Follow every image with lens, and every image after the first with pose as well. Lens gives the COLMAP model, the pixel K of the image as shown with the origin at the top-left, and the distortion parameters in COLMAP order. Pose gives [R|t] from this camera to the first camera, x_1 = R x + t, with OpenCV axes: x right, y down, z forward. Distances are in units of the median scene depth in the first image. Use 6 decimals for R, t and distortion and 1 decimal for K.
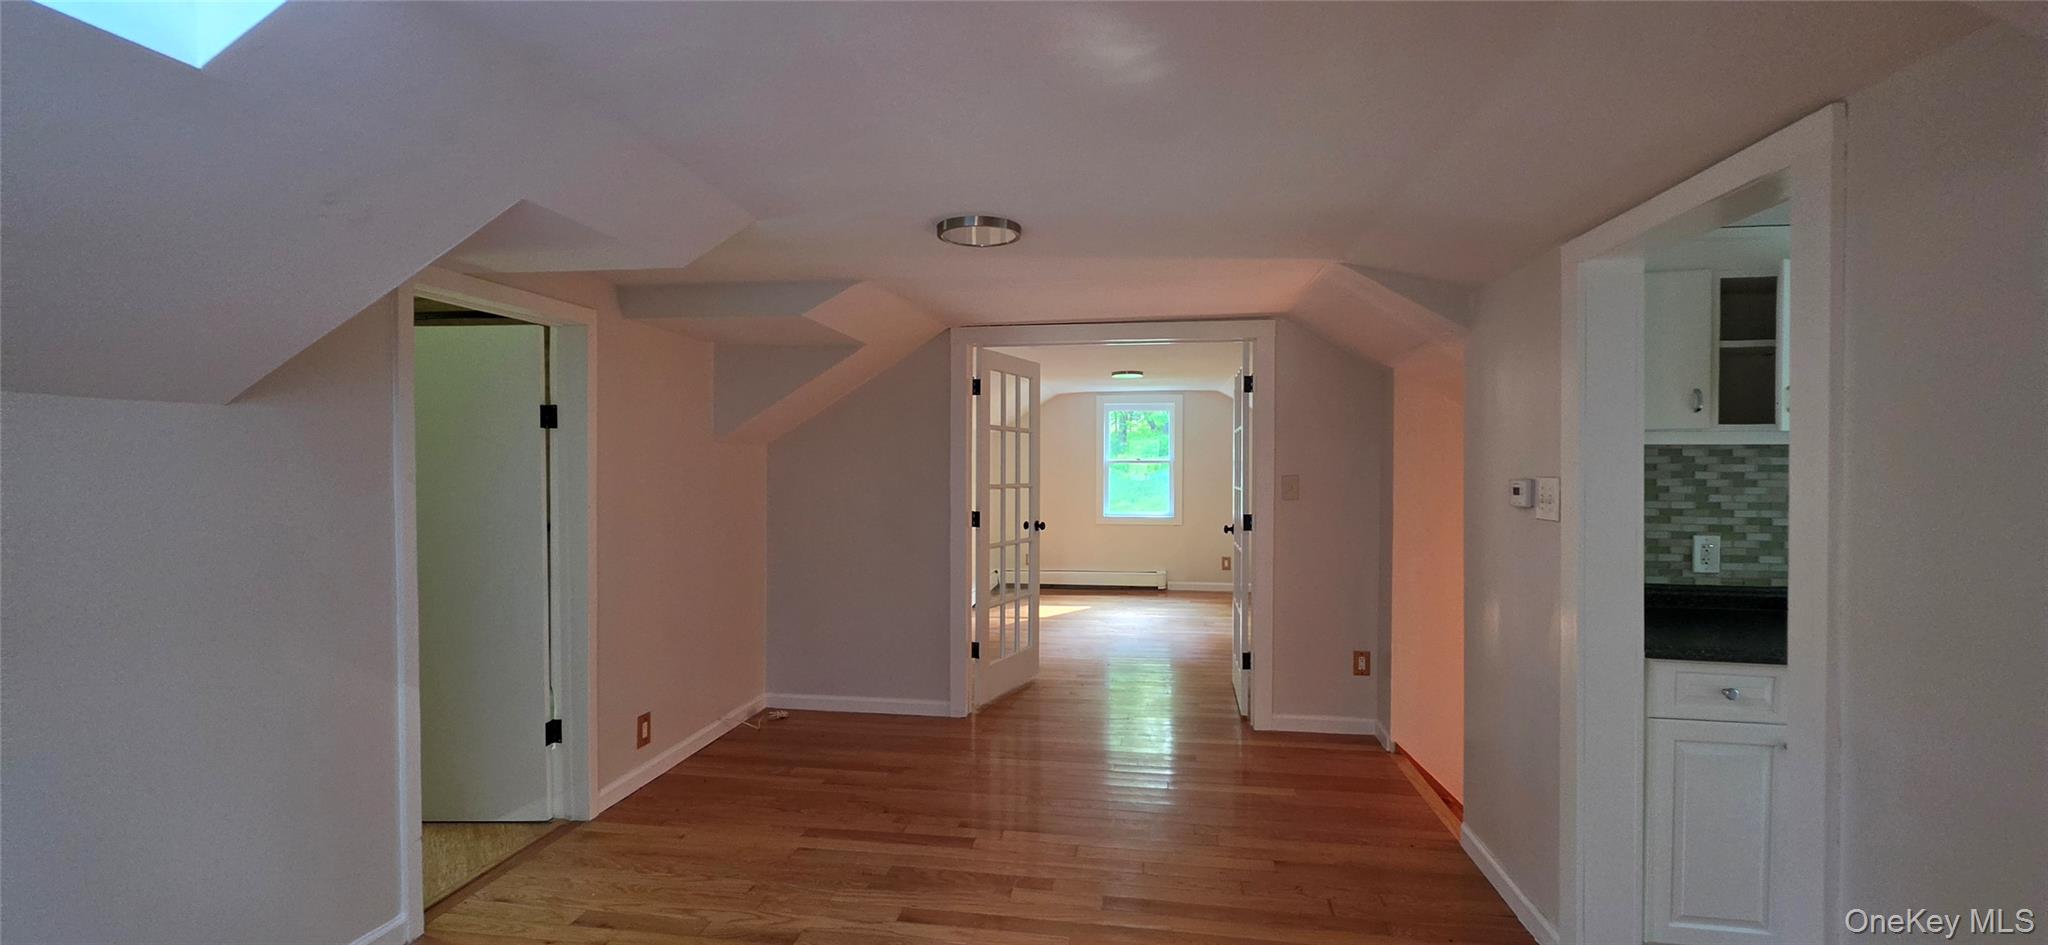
lens RADIAL K [[822.0, 0, 1021.2], [0, 822.0, 473.9], [0, 0, 1]] dist [-0.001418, 0.000042]
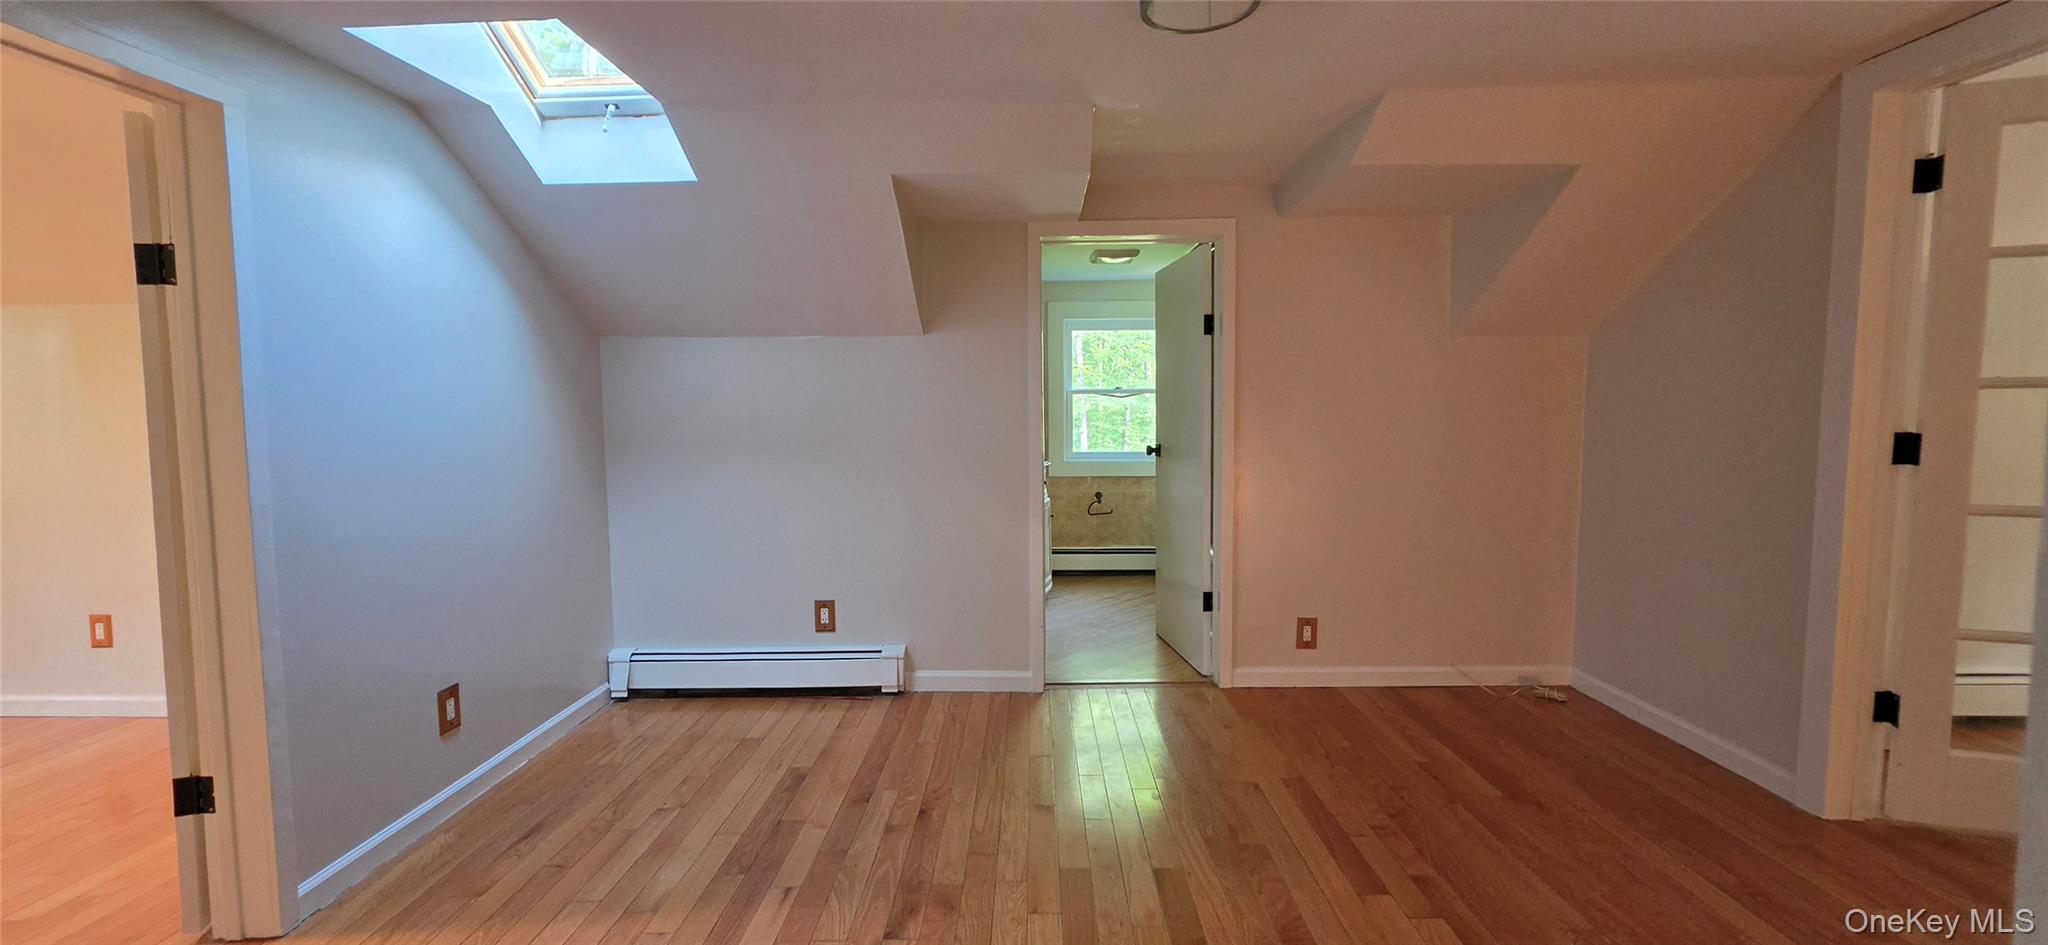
lens RADIAL K [[822.0, 0, 1021.7], [0, 822.0, 467.9], [0, 0, 1]] dist [-0.001418, 0.000042]
pose [[0.147140, 0.073059, -0.986414, 0.448413], [-0.000191, 0.997271, 0.073834, 0.037541], [0.989116, -0.010676, 0.146752, 0.505263]]
